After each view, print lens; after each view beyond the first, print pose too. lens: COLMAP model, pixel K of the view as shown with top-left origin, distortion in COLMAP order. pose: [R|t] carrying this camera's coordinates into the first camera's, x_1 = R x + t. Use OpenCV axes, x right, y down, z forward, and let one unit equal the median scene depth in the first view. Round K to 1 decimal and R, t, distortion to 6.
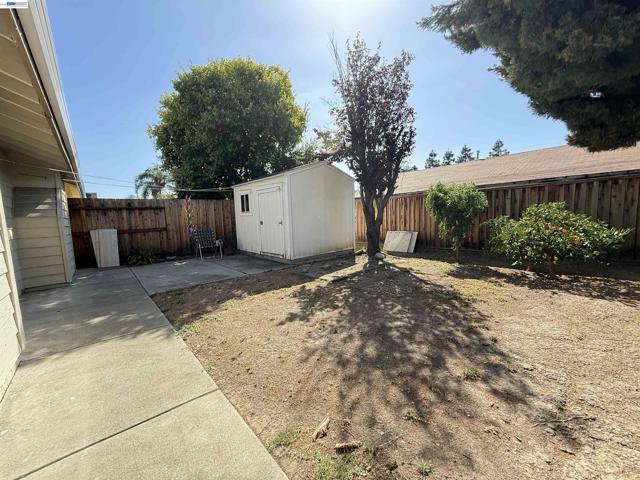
lens RADIAL K [[253.9, 0, 318.1], [0, 253.9, 240.3], [0, 0, 1]] dist [-0.000544, 0.000014]
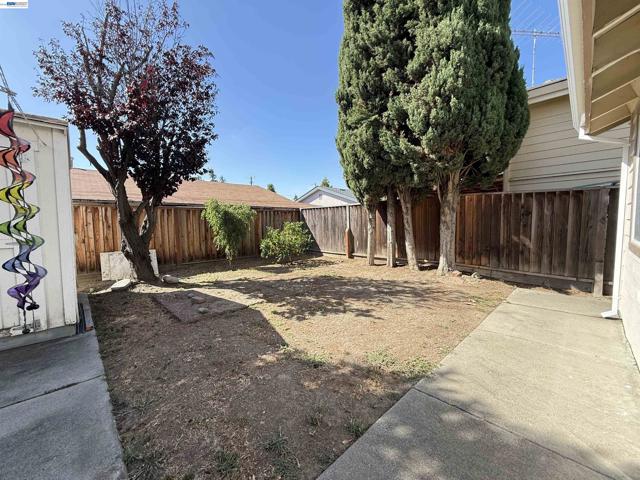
lens RADIAL K [[253.9, 0, 318.1], [0, 253.9, 240.3], [0, 0, 1]] dist [-0.000544, 0.000014]
pose [[-0.032946, -0.026582, 0.999104, -0.667209], [0.111035, 0.993361, 0.030091, -0.040188], [-0.993270, 0.111926, -0.029776, 0.680740]]
